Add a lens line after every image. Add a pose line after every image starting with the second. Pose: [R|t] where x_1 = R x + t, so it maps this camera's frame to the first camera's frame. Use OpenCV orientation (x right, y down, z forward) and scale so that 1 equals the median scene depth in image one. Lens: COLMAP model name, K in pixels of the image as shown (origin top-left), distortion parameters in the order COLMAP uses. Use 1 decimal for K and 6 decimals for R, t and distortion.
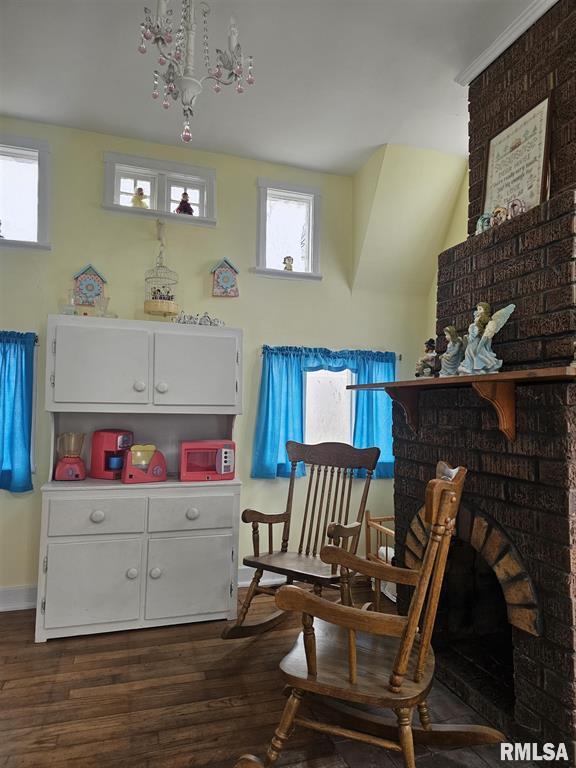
lens RADIAL K [[518.6, 0, 287.7], [0, 518.6, 380.4], [0, 0, 1]] dist [0.002176, -0.007106]
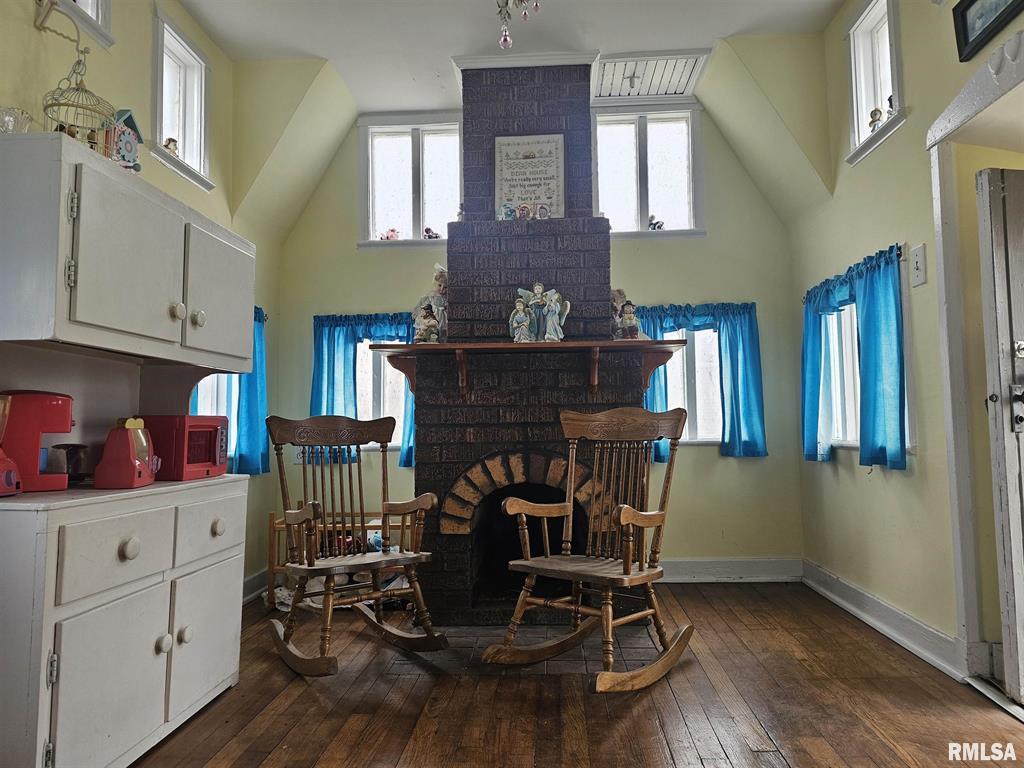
lens RADIAL K [[691.4, 0, 511.9], [0, 691.4, 383.5], [0, 0, 1]] dist [0.002176, -0.007106]
pose [[0.346754, 0.039578, 0.937121, -1.075349], [-0.031037, 0.999046, -0.030709, 0.125343], [-0.937442, -0.018437, 0.347652, 0.482204]]
